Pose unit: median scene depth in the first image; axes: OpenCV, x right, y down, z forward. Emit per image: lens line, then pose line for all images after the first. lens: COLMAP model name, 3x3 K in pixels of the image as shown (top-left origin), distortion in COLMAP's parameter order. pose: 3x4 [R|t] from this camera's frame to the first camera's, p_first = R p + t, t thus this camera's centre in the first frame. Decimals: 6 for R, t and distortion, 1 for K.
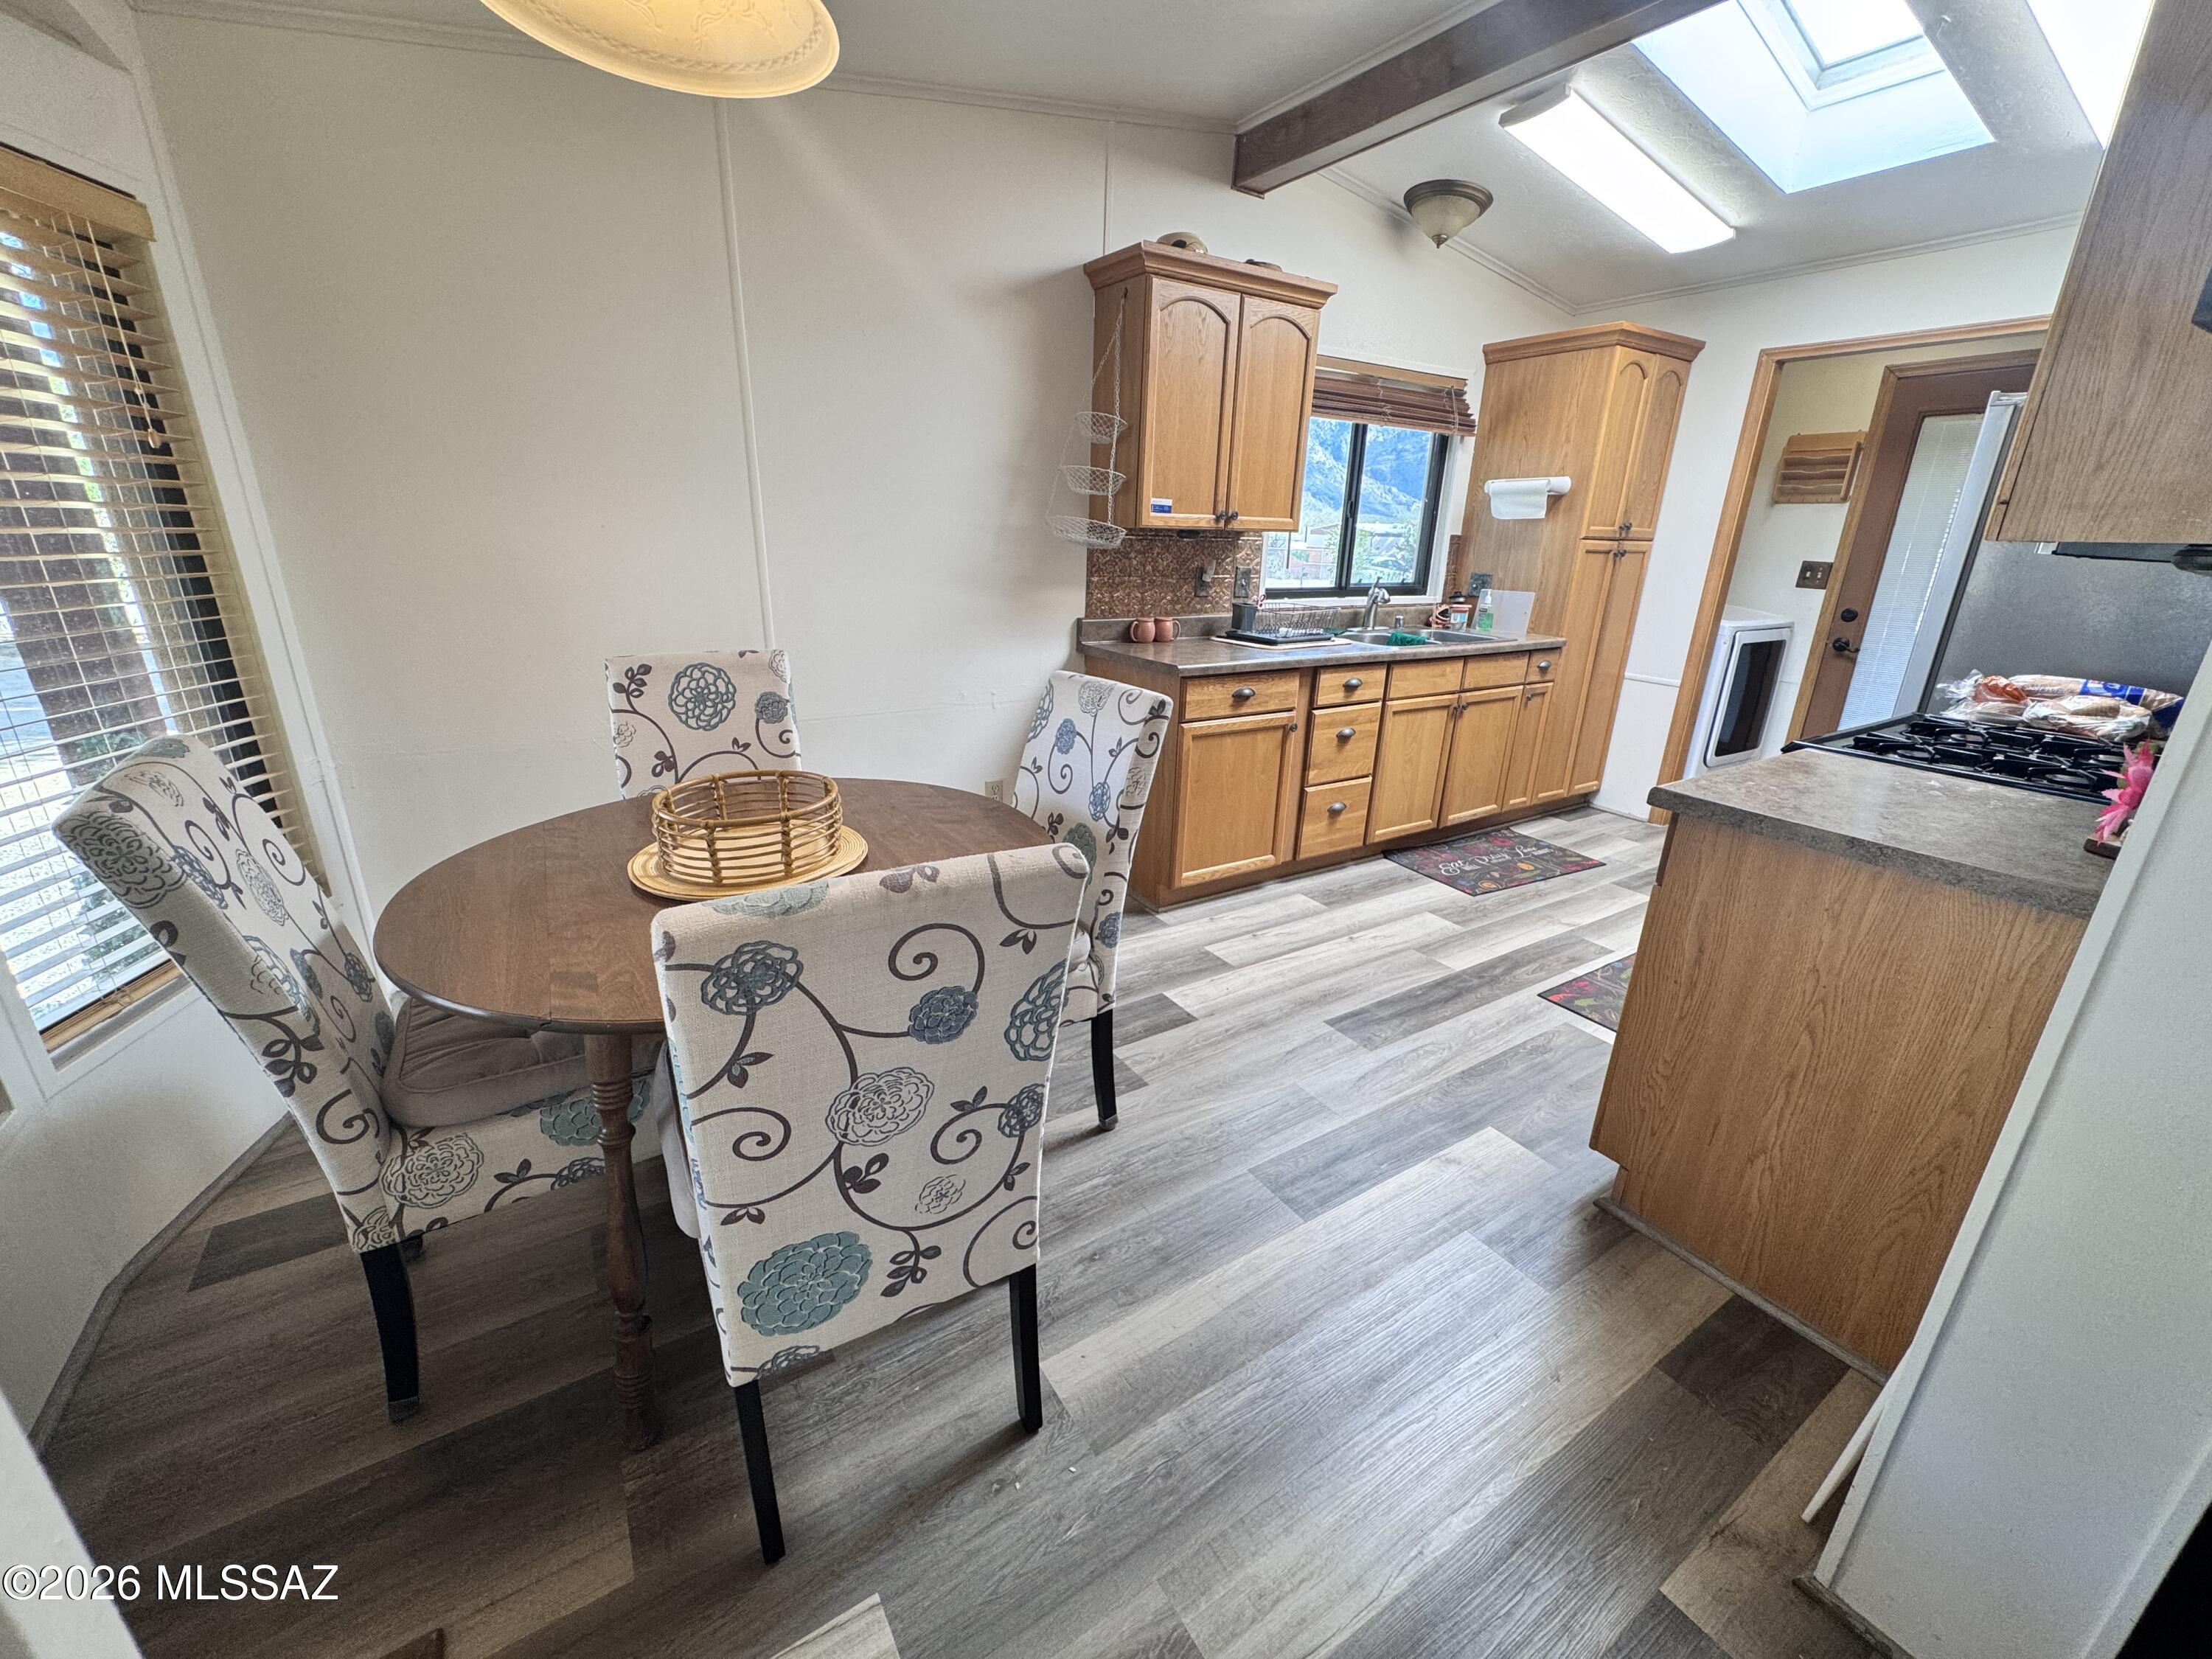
lens RADIAL K [[886.1, 0, 1100.8], [0, 886.1, 837.3], [0, 0, 1]] dist [-0.005381, 0.001274]
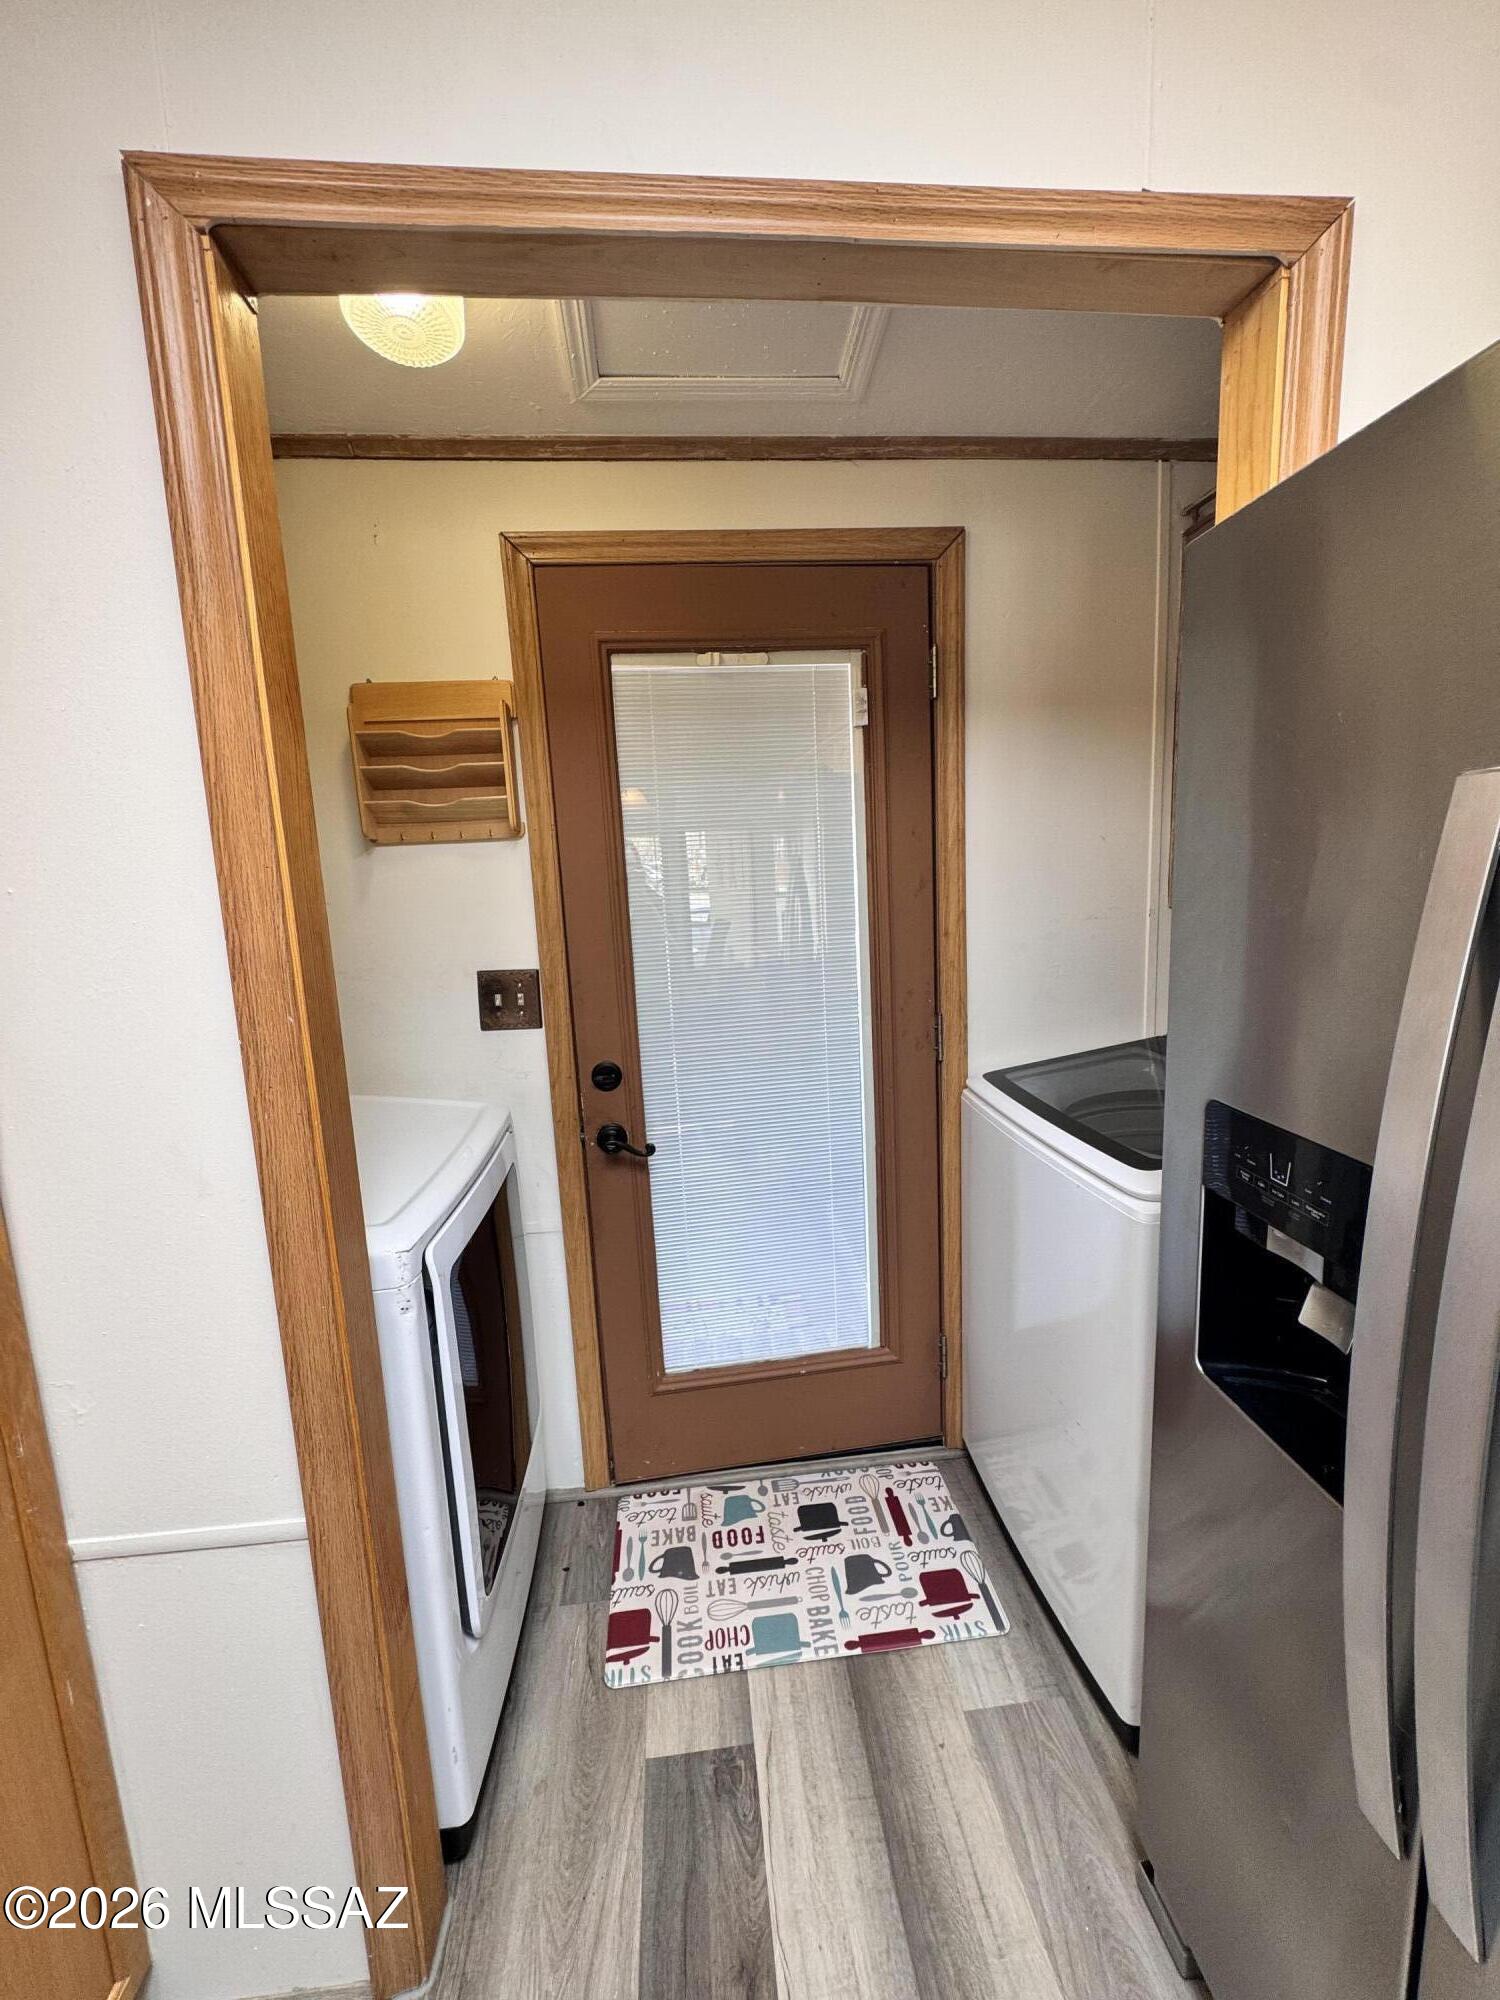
lens RADIAL K [[801.1, 0, 761.8], [0, 801.1, 995.2], [0, 0, 1]] dist [-0.005381, 0.001274]
pose [[0.442487, -0.165877, 0.881300, 0.628953], [0.345093, 0.938562, 0.003389, -0.313372], [-0.827717, 0.302631, 0.472545, 0.864831]]
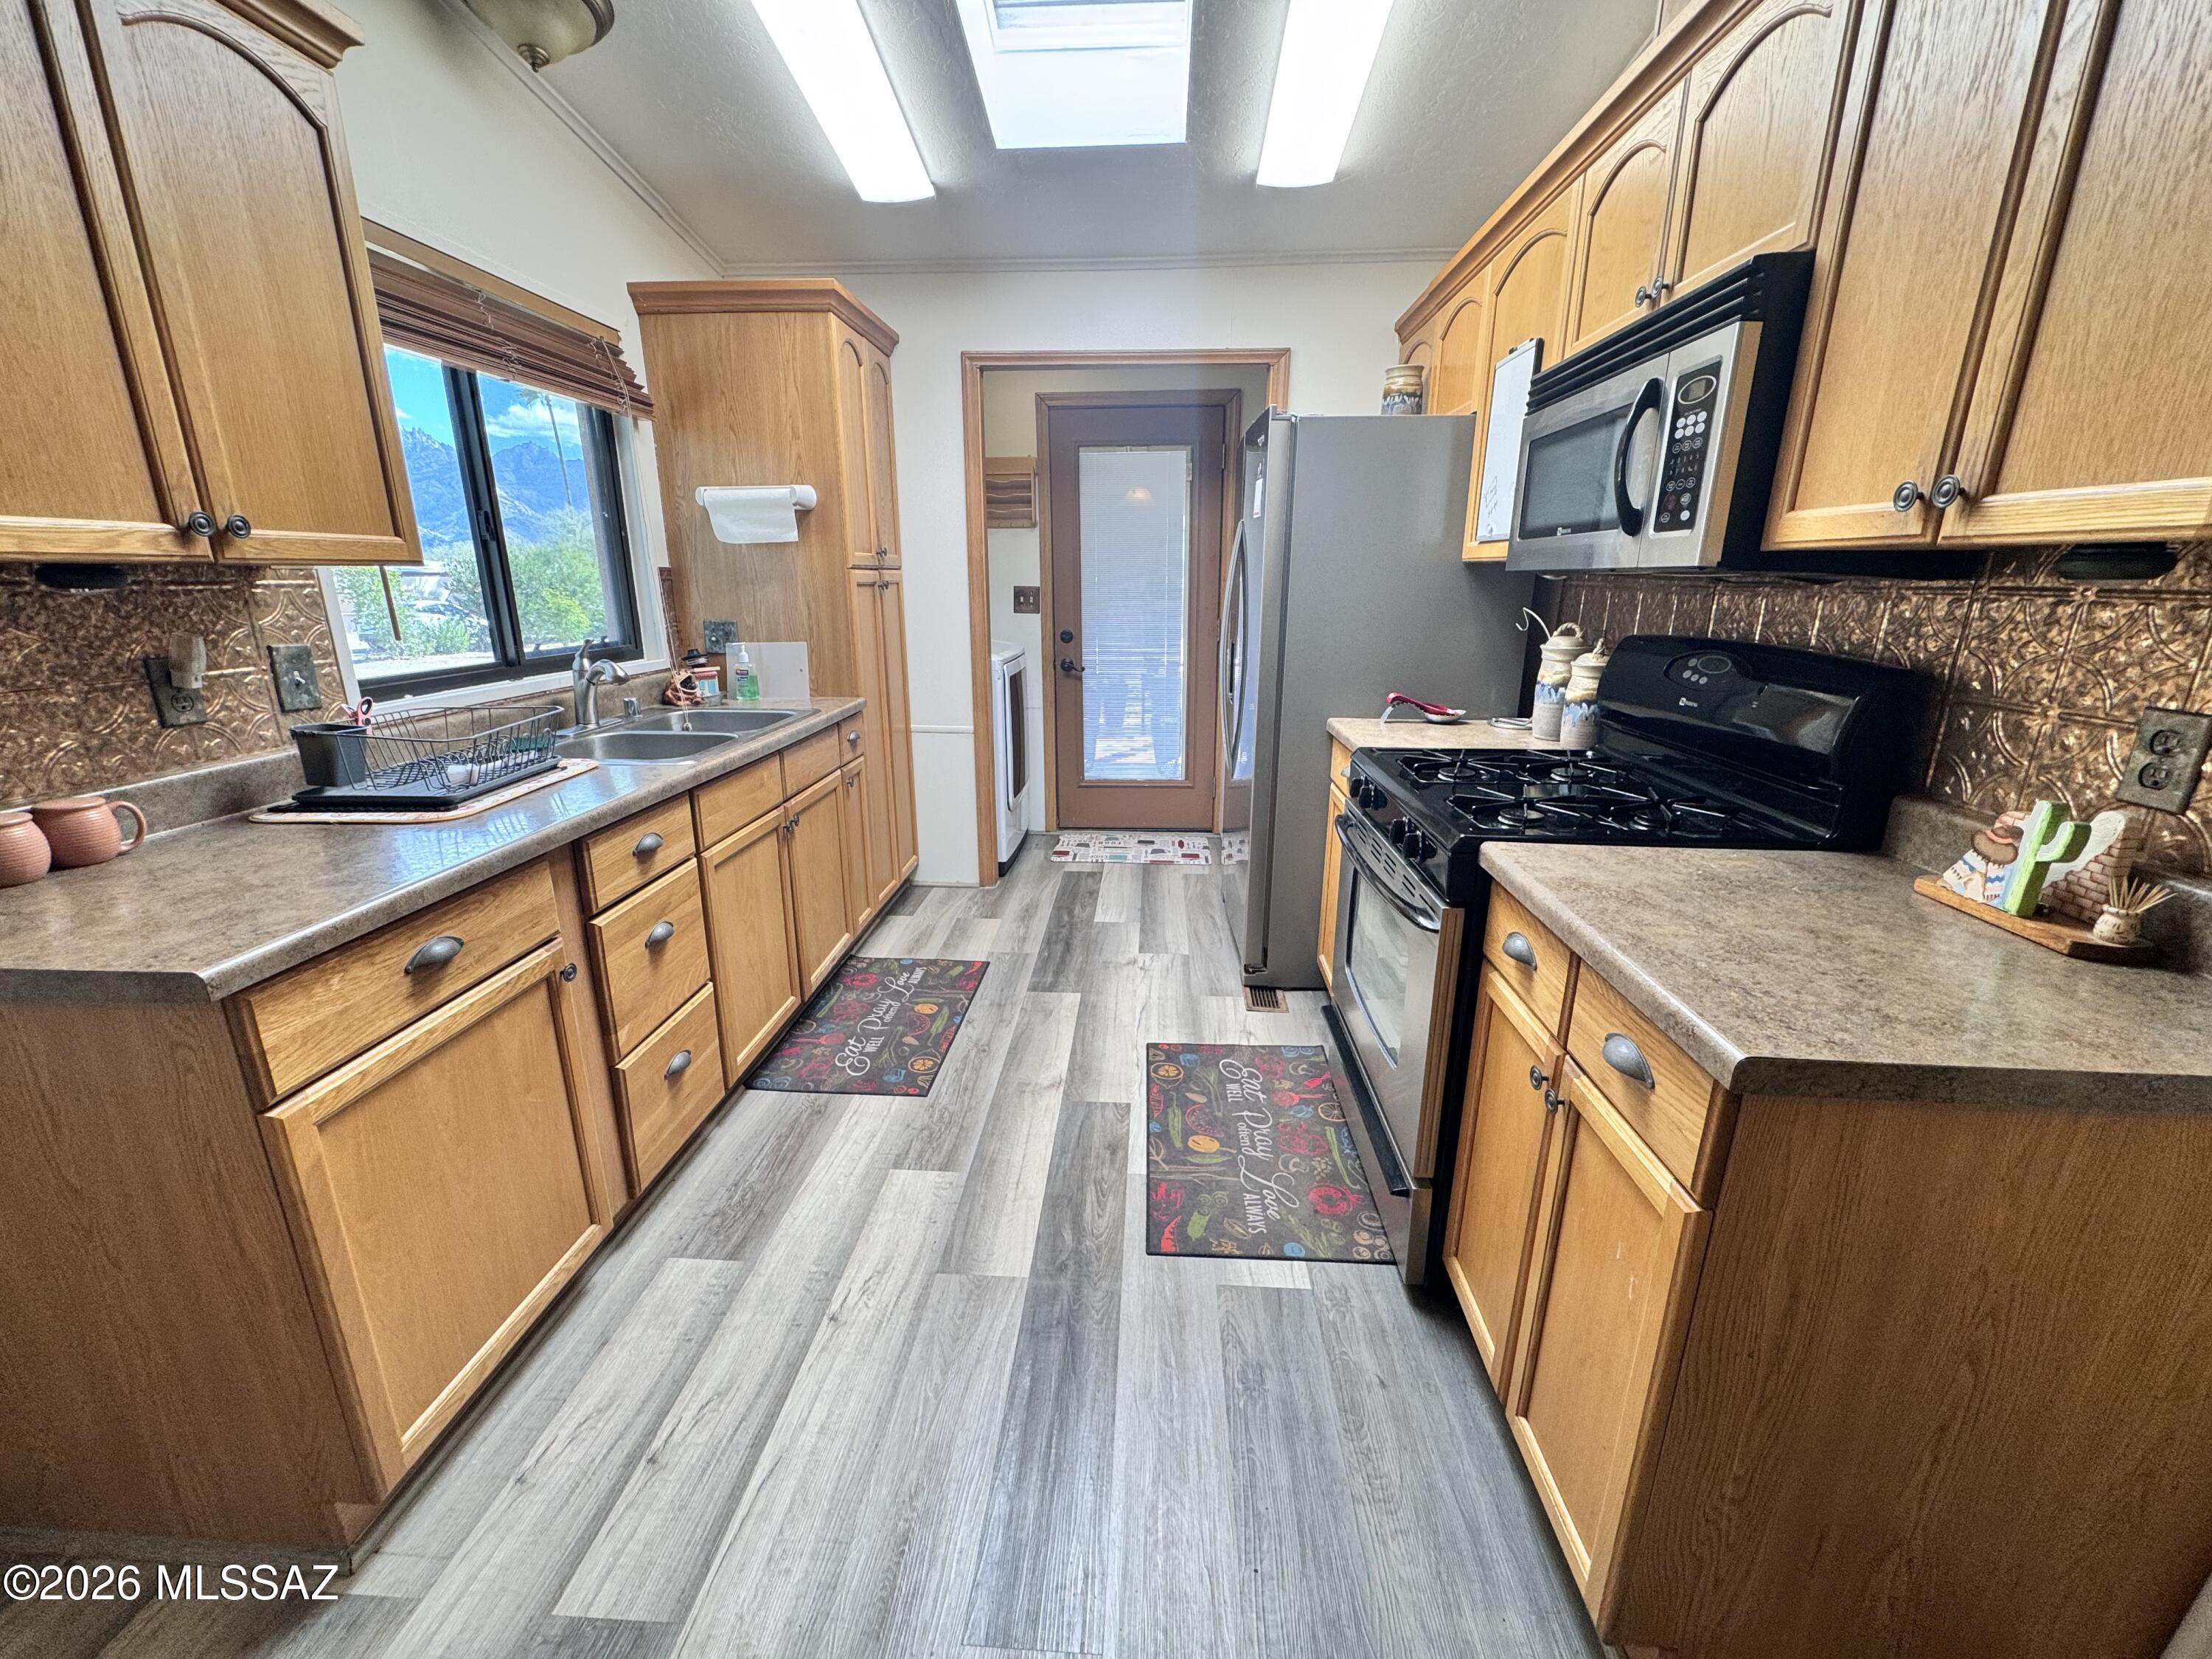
lens RADIAL K [[886.1, 0, 1100.5], [0, 886.1, 829.9], [0, 0, 1]] dist [-0.005381, 0.001274]
pose [[0.588469, -0.246014, 0.770183, 0.036553], [0.279093, 0.955840, 0.092072, -0.144851], [-0.758822, 0.160771, 0.631143, 0.428854]]
